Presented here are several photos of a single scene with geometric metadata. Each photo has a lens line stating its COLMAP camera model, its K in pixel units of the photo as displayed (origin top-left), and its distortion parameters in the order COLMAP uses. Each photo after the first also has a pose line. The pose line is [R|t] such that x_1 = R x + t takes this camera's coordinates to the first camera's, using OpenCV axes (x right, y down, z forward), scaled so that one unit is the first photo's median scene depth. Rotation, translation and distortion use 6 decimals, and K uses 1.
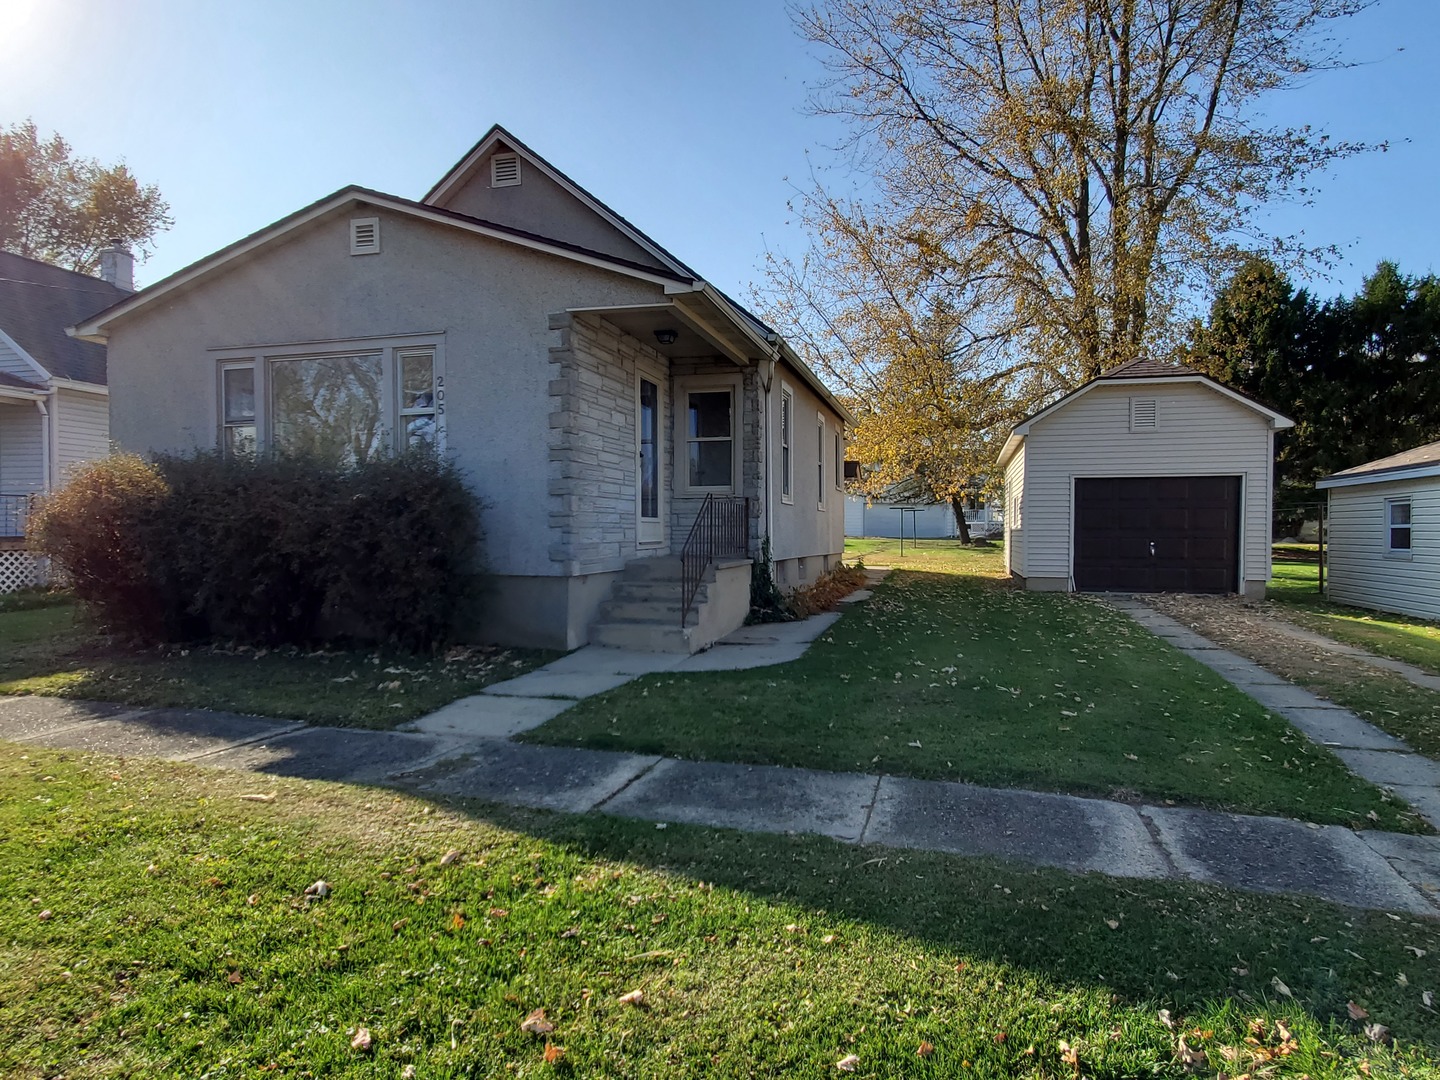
lens RADIAL K [[878.5, 0, 720.0], [0, 878.5, 540.0], [0, 0, 1]] dist [-0.004508, -0.000938]
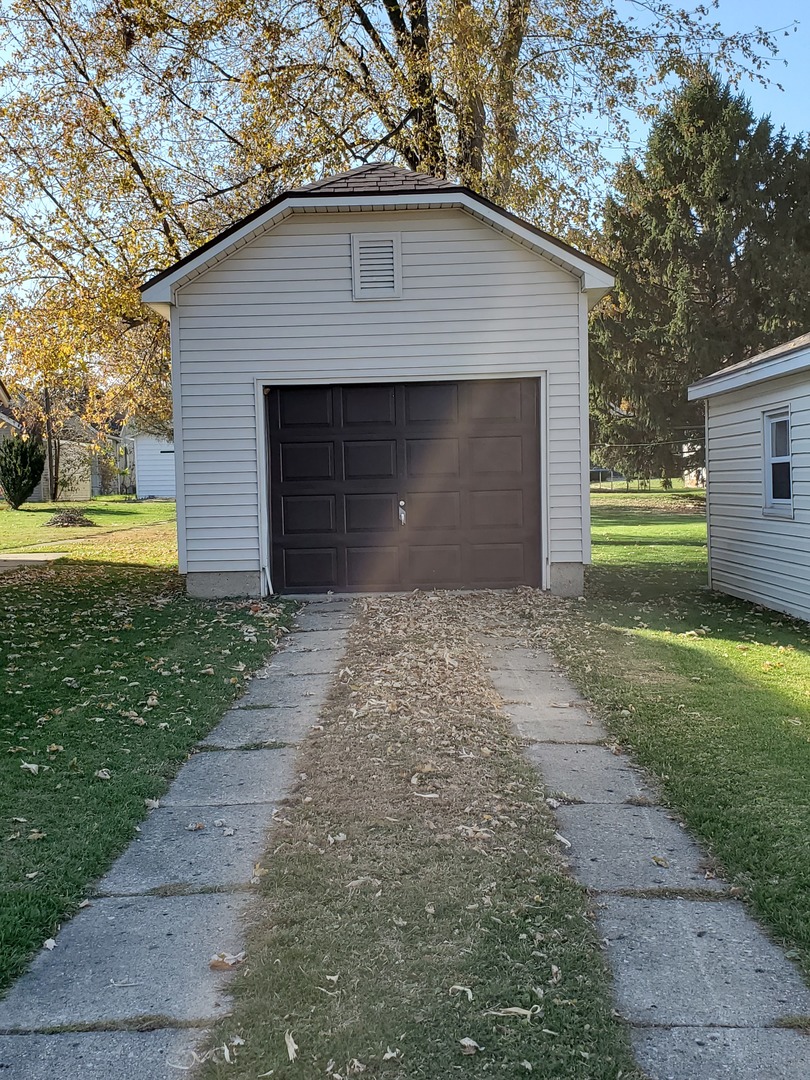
lens RADIAL K [[1276.2, 0, 378.8], [0, 1276.2, 540.0], [0, 0, 1]] dist [0.124107, -0.523264]
pose [[0.969927, -0.039159, 0.240224, 0.379950], [0.032009, 0.998923, 0.033595, -0.000043], [-0.241281, -0.024895, 0.970136, 0.295731]]
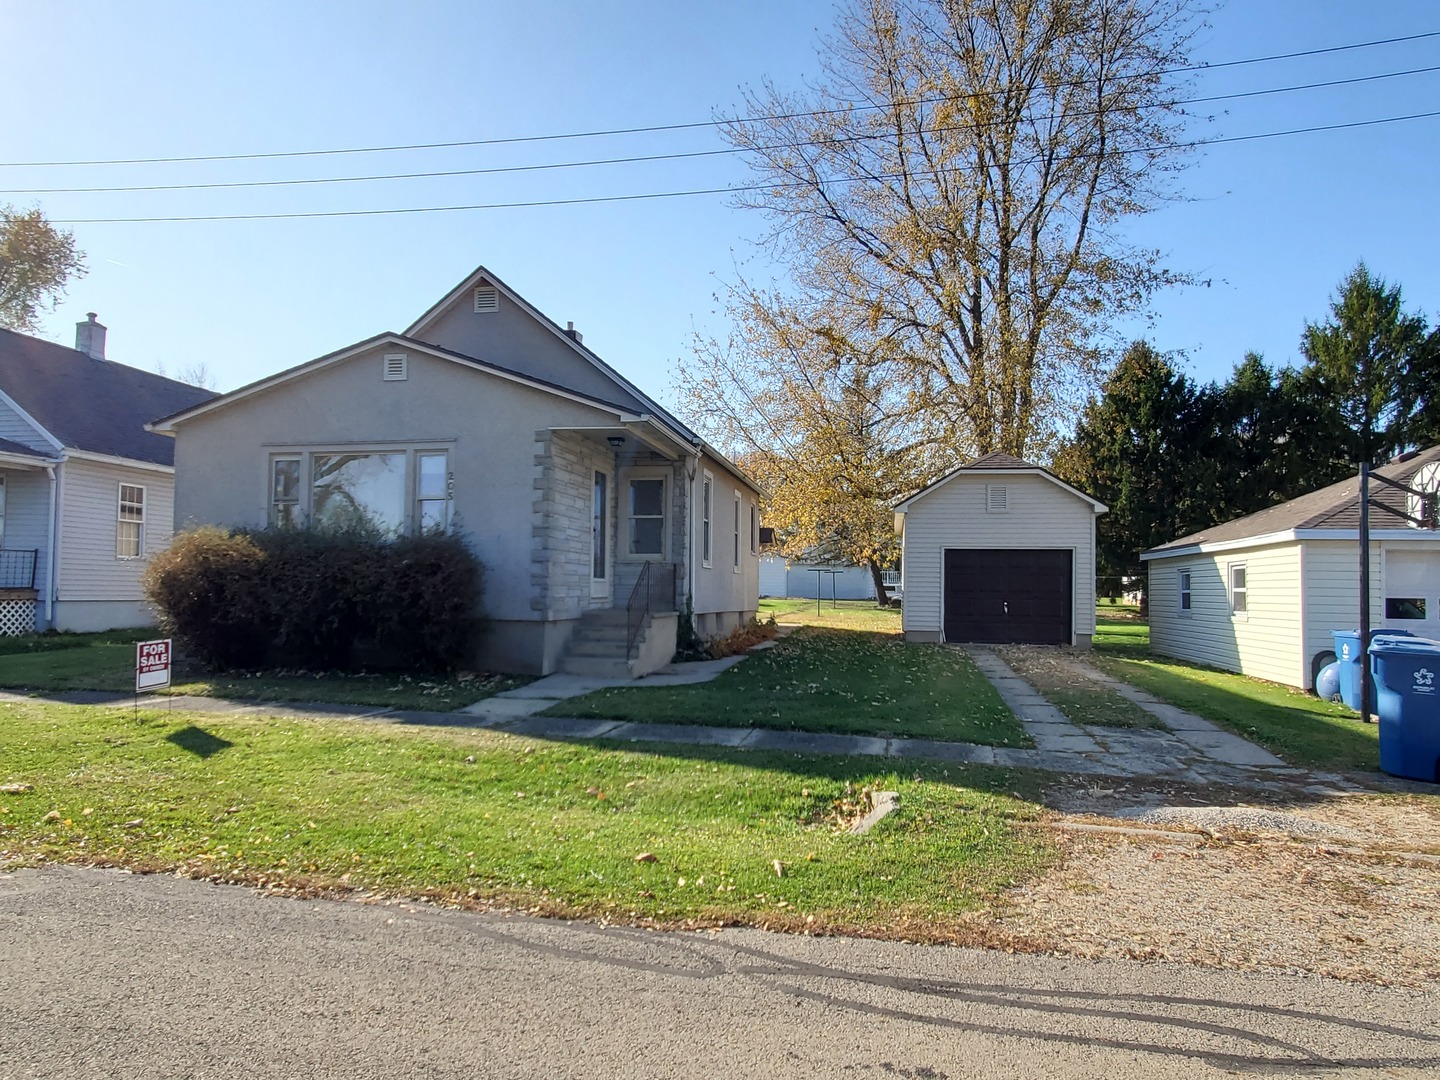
lens RADIAL K [[958.3, 0, 739.1], [0, 958.3, 536.4], [0, 0, 1]] dist [0.001051, 0.001435]
pose [[0.994519, 0.016744, 0.103207, -0.020703], [-0.009777, 0.997662, -0.067644, 0.006136], [-0.104098, 0.066264, 0.992357, -0.387924]]
